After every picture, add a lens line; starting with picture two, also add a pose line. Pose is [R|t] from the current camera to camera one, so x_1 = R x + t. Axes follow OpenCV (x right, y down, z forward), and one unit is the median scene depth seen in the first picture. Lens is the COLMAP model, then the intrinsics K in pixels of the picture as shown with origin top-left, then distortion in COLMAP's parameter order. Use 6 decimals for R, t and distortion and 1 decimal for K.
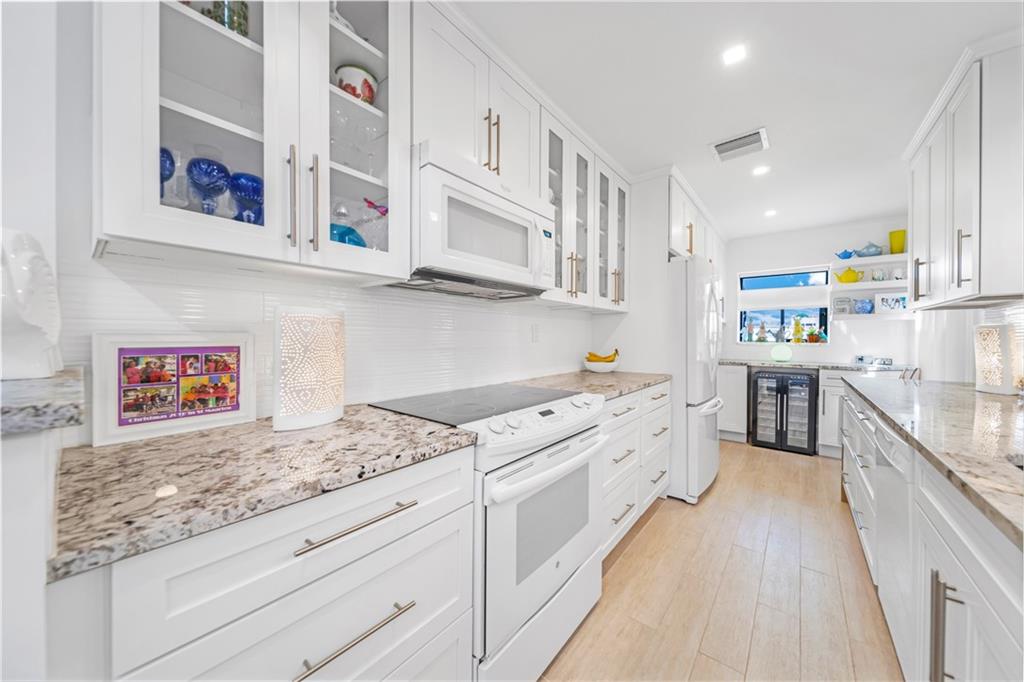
lens RADIAL K [[353.9, 0, 518.2], [0, 353.9, 340.9], [0, 0, 1]] dist [0.002041, -0.000941]
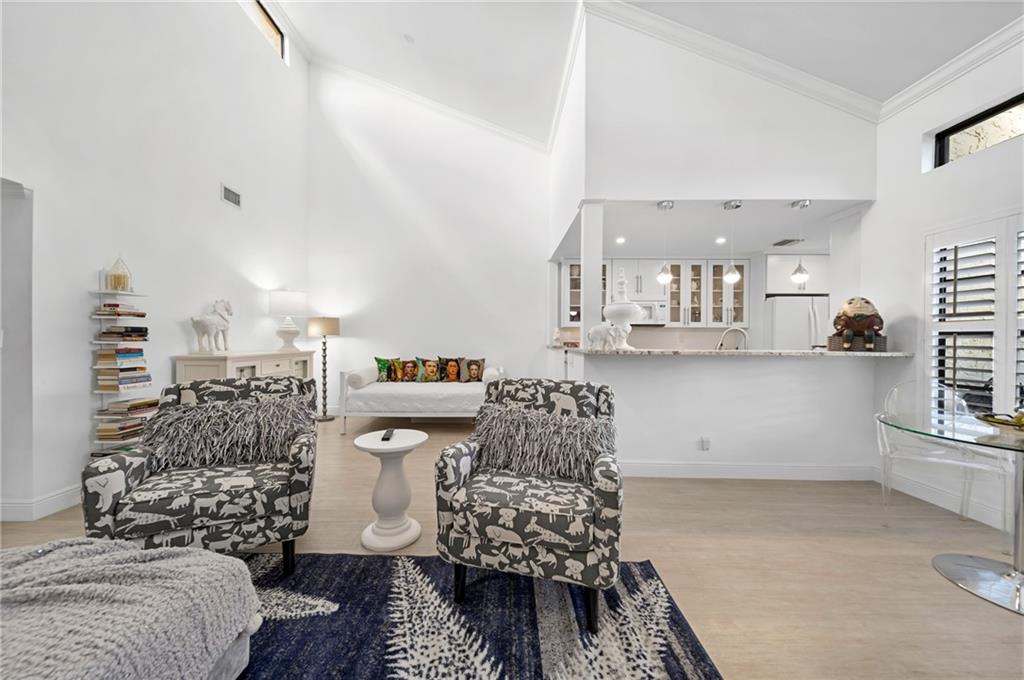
lens RADIAL K [[353.9, 0, 508.4], [0, 353.9, 342.1], [0, 0, 1]] dist [0.002041, -0.000941]
pose [[0.630911, 0.006241, -0.775830, 1.495151], [-0.010500, 0.999945, -0.000495, 0.016140], [0.775784, 0.008459, 0.630942, -1.780226]]
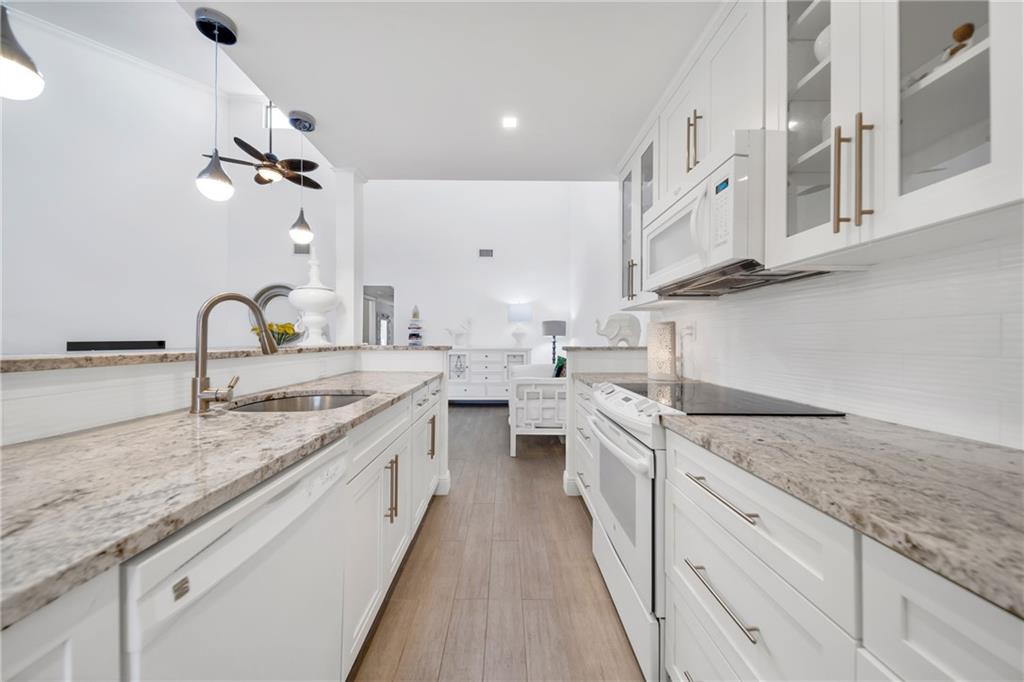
lens RADIAL K [[353.9, 0, 510.2], [0, 353.9, 338.8], [0, 0, 1]] dist [0.002041, -0.000941]
pose [[-0.780658, -0.008624, -0.624899, 0.792640], [-0.012075, 0.999926, 0.001285, 0.004249], [0.624842, 0.008549, -0.780704, 1.212306]]
